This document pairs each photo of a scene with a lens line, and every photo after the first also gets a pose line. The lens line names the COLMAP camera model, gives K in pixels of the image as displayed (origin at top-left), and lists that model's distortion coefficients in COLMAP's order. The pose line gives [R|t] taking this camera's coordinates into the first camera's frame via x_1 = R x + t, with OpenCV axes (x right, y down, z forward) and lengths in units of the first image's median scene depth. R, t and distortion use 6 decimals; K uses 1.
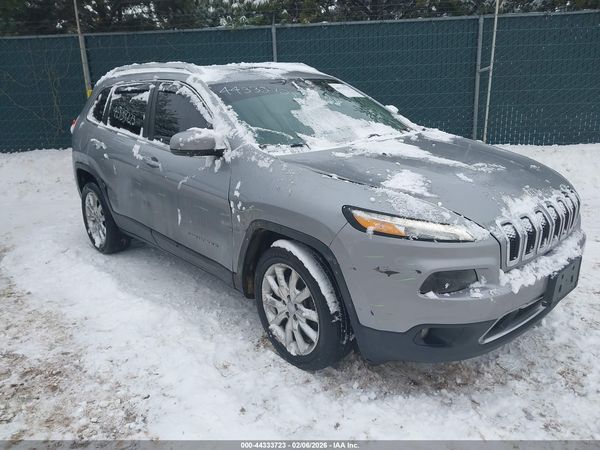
lens RADIAL K [[473.3, 0, 306.5], [0, 473.3, 215.6], [0, 0, 1]] dist [0.055098, -0.063836]
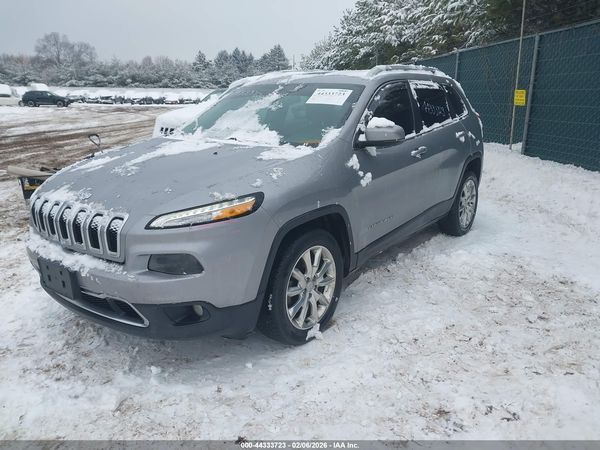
lens RADIAL K [[473.3, 0, 303.2], [0, 473.3, 222.0], [0, 0, 1]] dist [0.055098, -0.063836]
pose [[0.168306, 0.289204, -0.942356, 1.301306], [-0.270178, 0.932917, 0.238053, -0.310447], [0.947986, 0.214538, 0.235152, 1.007950]]
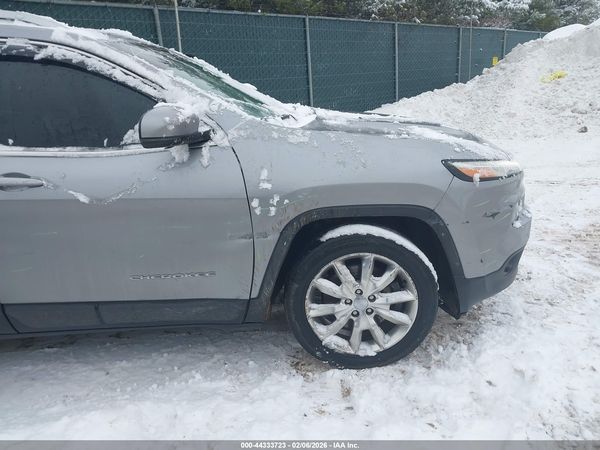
lens RADIAL K [[473.3, 0, 291.5], [0, 473.3, 220.6], [0, 0, 1]] dist [0.055098, -0.063836]
pose [[0.643154, -0.229926, 0.730402, -0.629533], [0.238451, 0.966565, 0.094301, -0.050875], [-0.727664, 0.113515, 0.676476, 0.458183]]
